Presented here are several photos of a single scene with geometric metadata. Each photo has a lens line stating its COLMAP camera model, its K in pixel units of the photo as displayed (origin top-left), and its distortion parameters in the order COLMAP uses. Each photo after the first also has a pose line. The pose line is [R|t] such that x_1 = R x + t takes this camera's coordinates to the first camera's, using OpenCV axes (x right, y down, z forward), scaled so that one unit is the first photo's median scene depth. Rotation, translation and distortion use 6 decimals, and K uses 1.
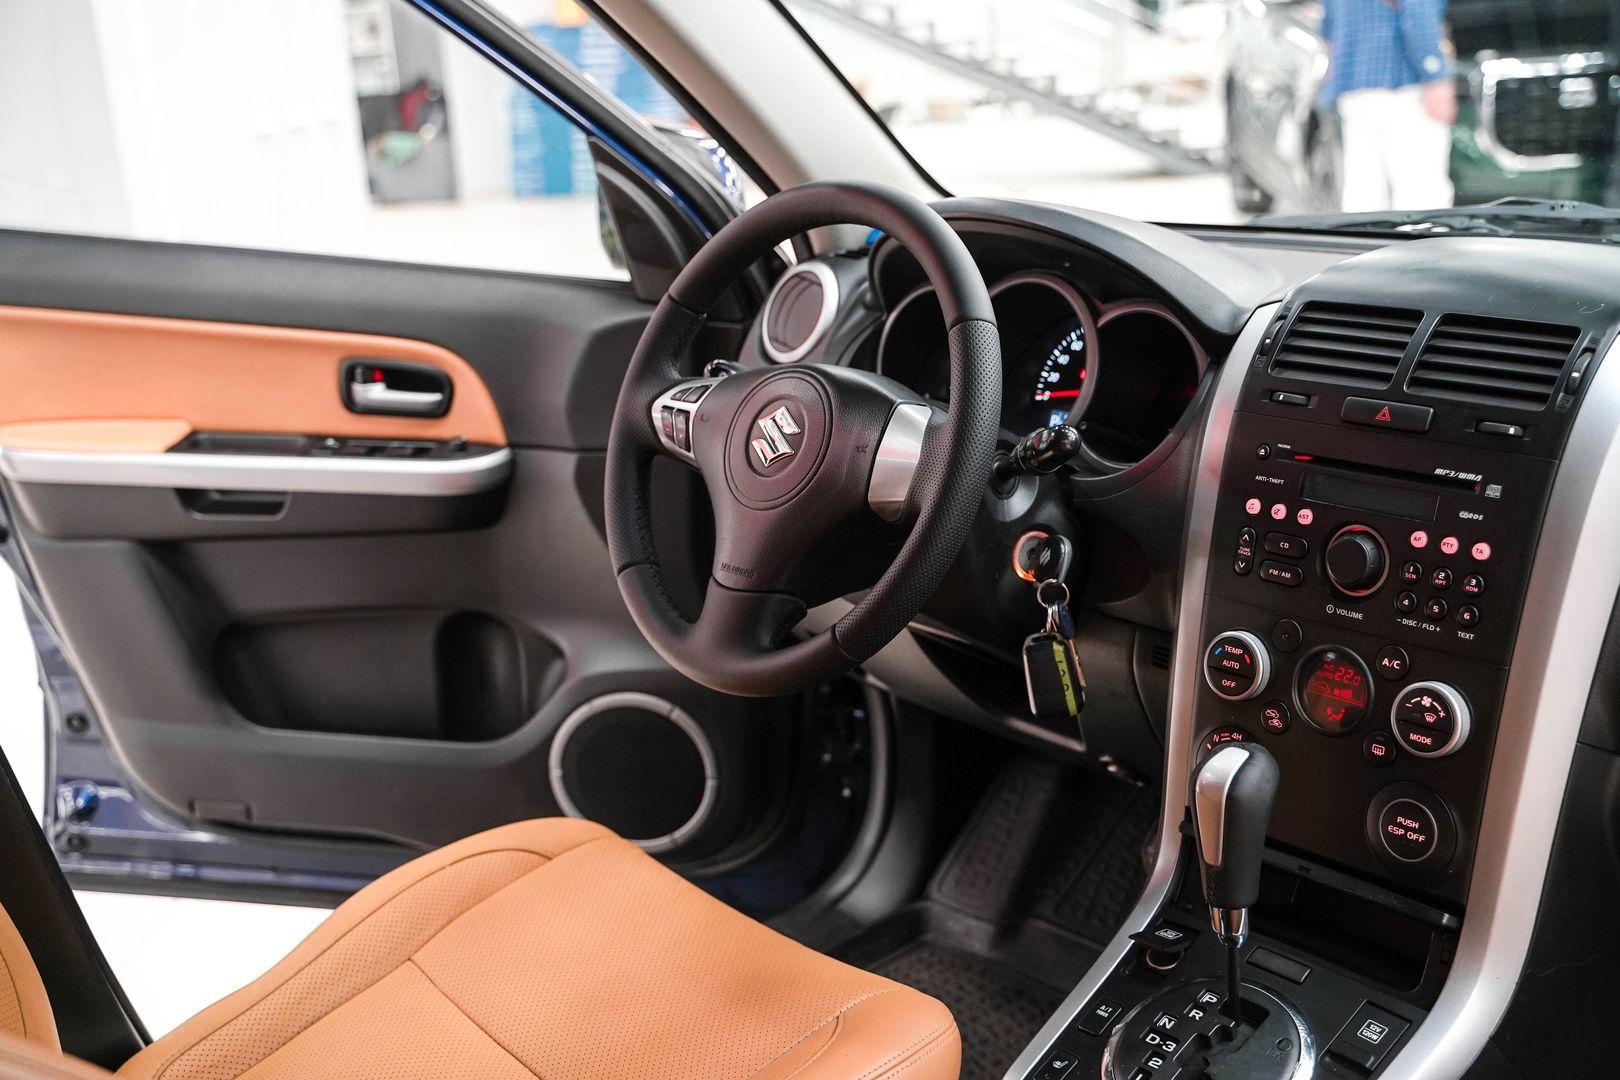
lens RADIAL K [[1806.2, 0, 801.4], [0, 1806.2, 531.5], [0, 0, 1]] dist [-0.006398, 0.017981]
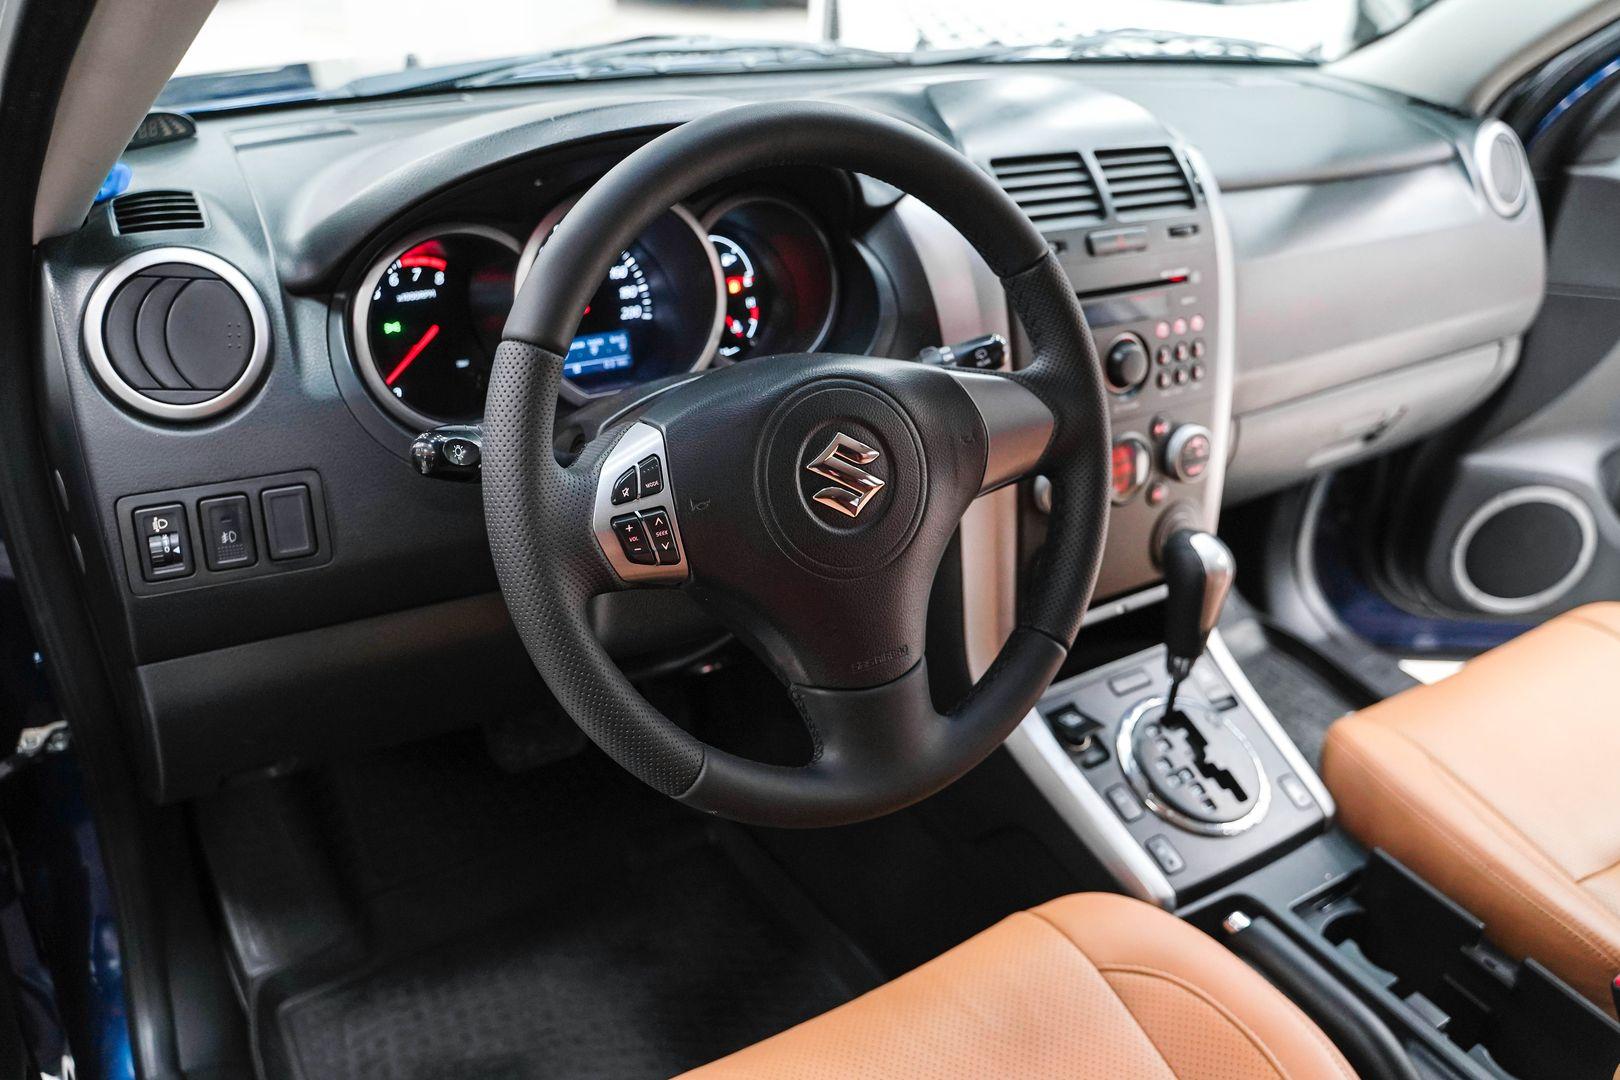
lens RADIAL K [[1334.5, 0, 804.8], [0, 1334.5, 520.6], [0, 0, 1]] dist [-0.113407, 0.085173]
pose [[0.153914, -0.422739, 0.893086, -0.491584], [0.203125, 0.898088, 0.390100, -0.242363], [-0.966980, 0.121366, 0.224097, 0.874405]]
